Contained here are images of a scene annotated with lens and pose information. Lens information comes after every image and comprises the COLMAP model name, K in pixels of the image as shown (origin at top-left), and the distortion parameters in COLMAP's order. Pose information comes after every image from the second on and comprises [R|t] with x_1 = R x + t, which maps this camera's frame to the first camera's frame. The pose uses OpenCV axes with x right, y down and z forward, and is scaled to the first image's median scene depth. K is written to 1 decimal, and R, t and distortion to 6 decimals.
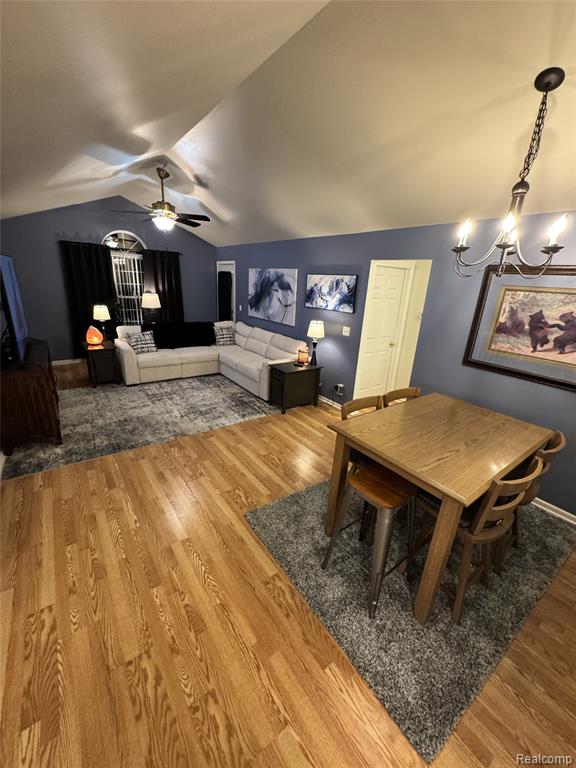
lens RADIAL K [[309.1, 0, 289.6], [0, 309.1, 383.3], [0, 0, 1]] dist [-0.001761, -0.000260]
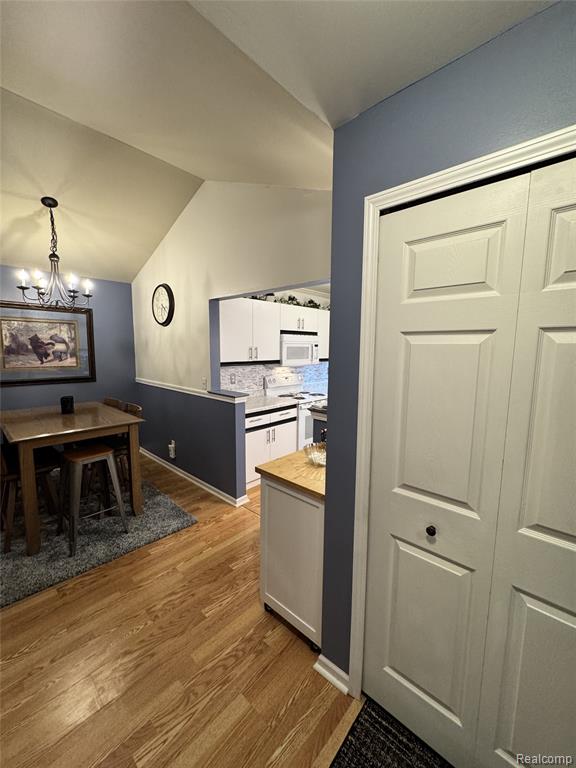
lens RADIAL K [[309.1, 0, 288.7], [0, 309.1, 383.2], [0, 0, 1]] dist [-0.001761, -0.000260]
pose [[-0.180751, -0.175105, 0.967816, -0.804552], [0.291291, 0.930345, 0.222727, -0.005826], [-0.939403, 0.322174, -0.117154, 0.155163]]
